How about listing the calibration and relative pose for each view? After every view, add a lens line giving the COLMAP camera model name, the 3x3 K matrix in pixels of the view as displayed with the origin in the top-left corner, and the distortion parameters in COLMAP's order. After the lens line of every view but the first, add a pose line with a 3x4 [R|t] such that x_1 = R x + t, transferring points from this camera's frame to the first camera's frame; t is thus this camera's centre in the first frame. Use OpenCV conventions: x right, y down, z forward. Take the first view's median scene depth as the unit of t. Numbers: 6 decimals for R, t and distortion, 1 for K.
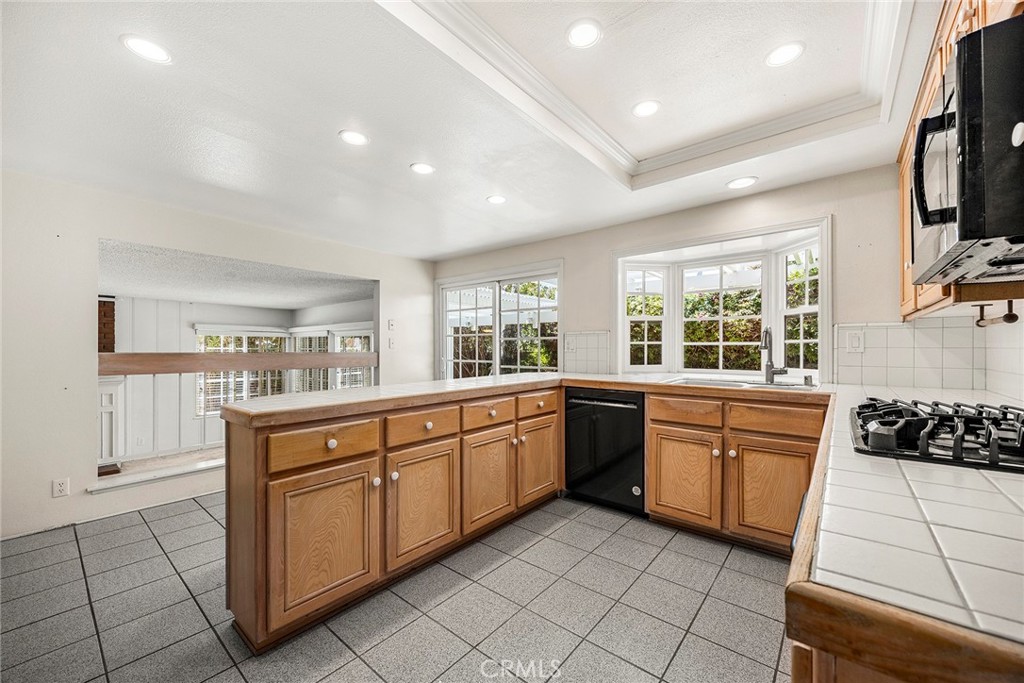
lens RADIAL K [[395.5, 0, 515.2], [0, 395.5, 342.4], [0, 0, 1]] dist [-0.000118, 0.000511]
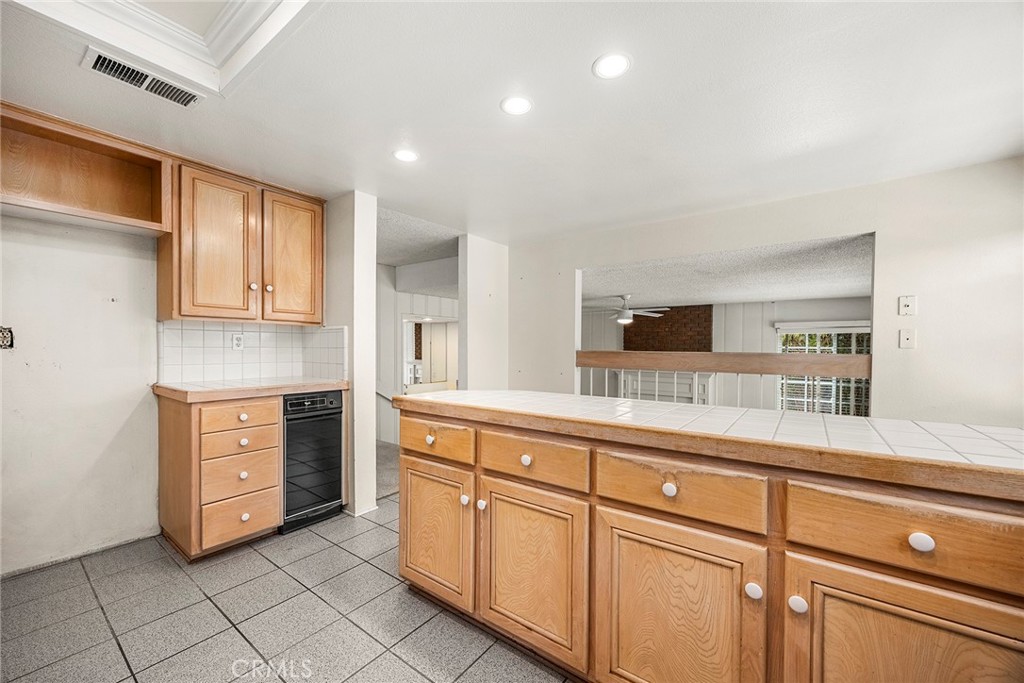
lens RADIAL K [[395.5, 0, 512.8], [0, 395.5, 345.1], [0, 0, 1]] dist [-0.000118, 0.000511]
pose [[0.045396, -0.004133, -0.998961, 0.390682], [0.012890, 0.999911, -0.003551, 0.009691], [0.998886, -0.012715, 0.045445, 0.781758]]
